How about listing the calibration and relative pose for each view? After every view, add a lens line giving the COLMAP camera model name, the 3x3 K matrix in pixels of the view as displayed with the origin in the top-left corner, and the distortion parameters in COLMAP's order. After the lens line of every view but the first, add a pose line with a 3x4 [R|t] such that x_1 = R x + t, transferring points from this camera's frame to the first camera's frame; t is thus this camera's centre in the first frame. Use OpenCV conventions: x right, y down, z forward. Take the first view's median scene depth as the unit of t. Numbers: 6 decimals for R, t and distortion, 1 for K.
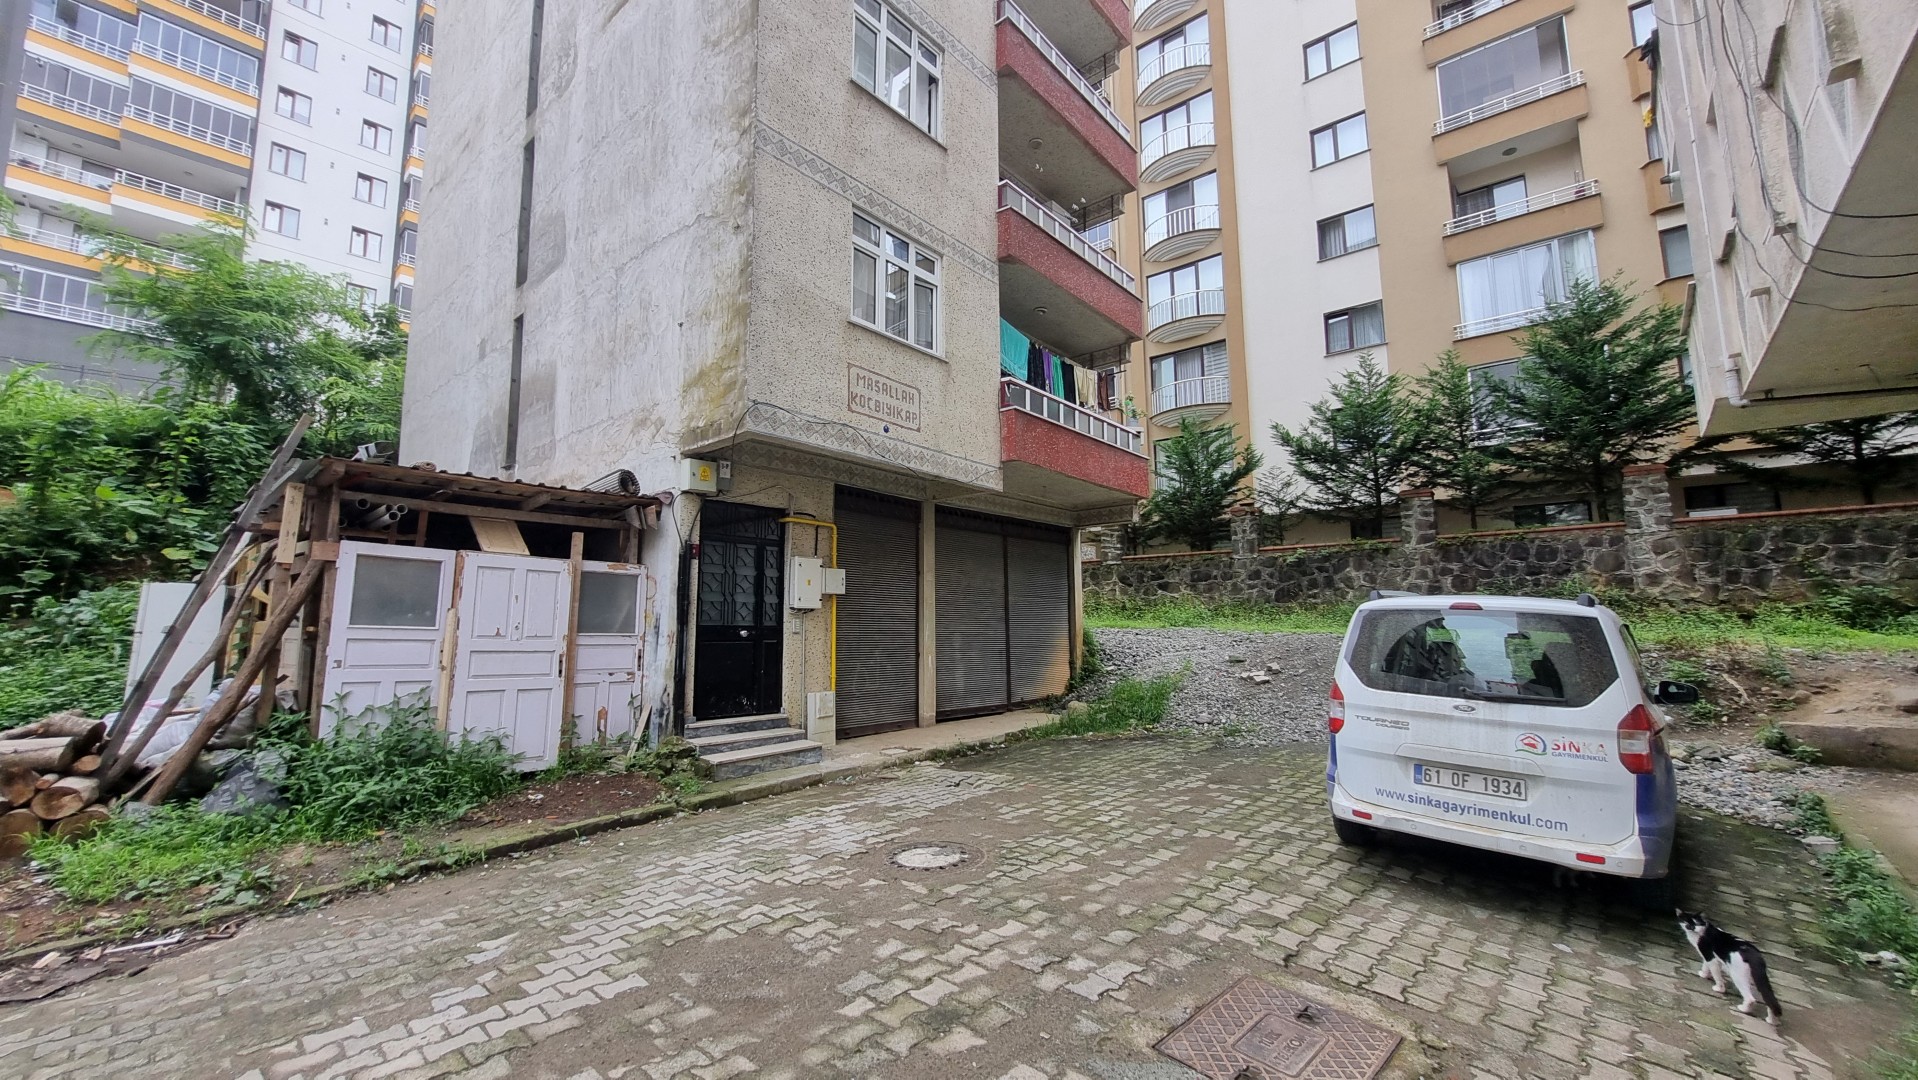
lens RADIAL K [[751.4, 0, 932.6], [0, 751.4, 536.1], [0, 0, 1]] dist [0.000086, 0.001120]
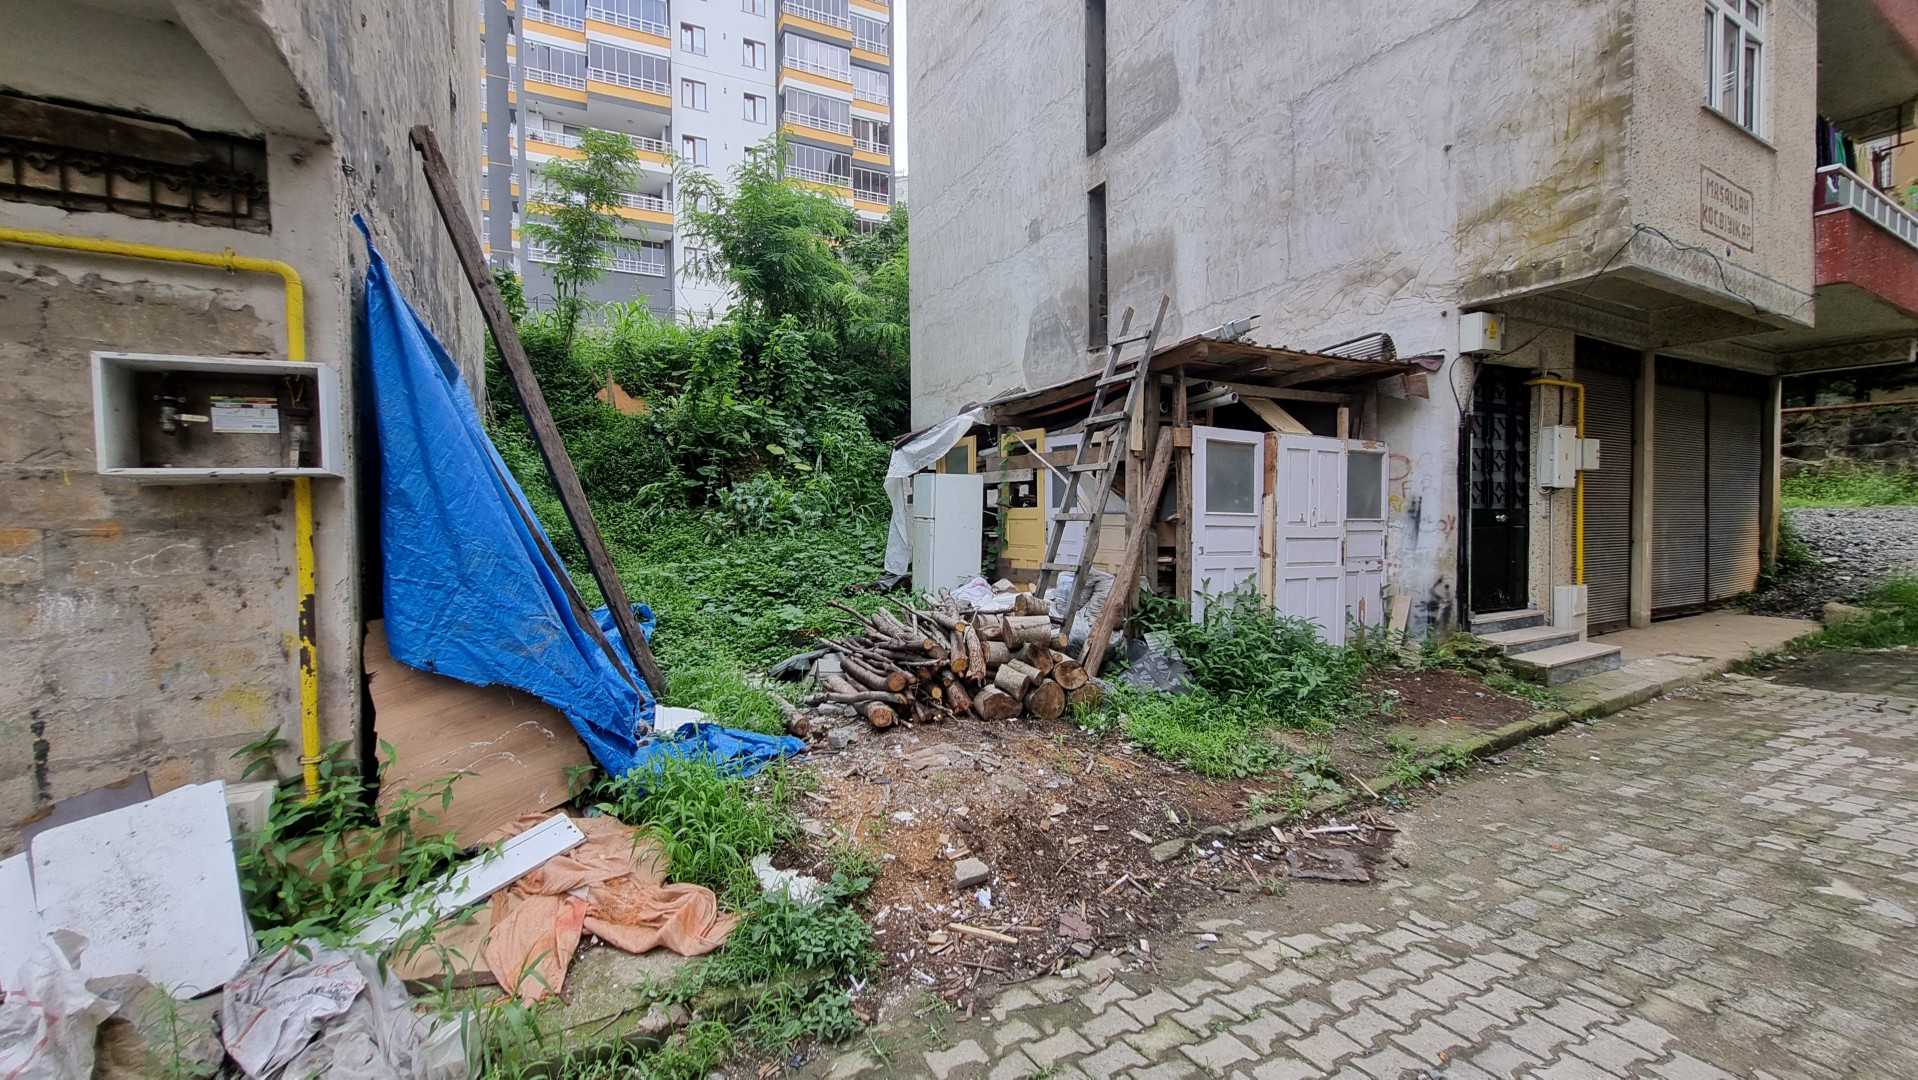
lens RADIAL K [[753.6, 0, 933.1], [0, 753.6, 532.2], [0, 0, 1]] dist [0.002016, -0.002701]
pose [[0.935795, 0.005636, -0.352500, -0.607848], [0.048745, 0.988200, 0.145205, -0.012636], [0.349158, -0.153064, 0.924478, -0.032778]]
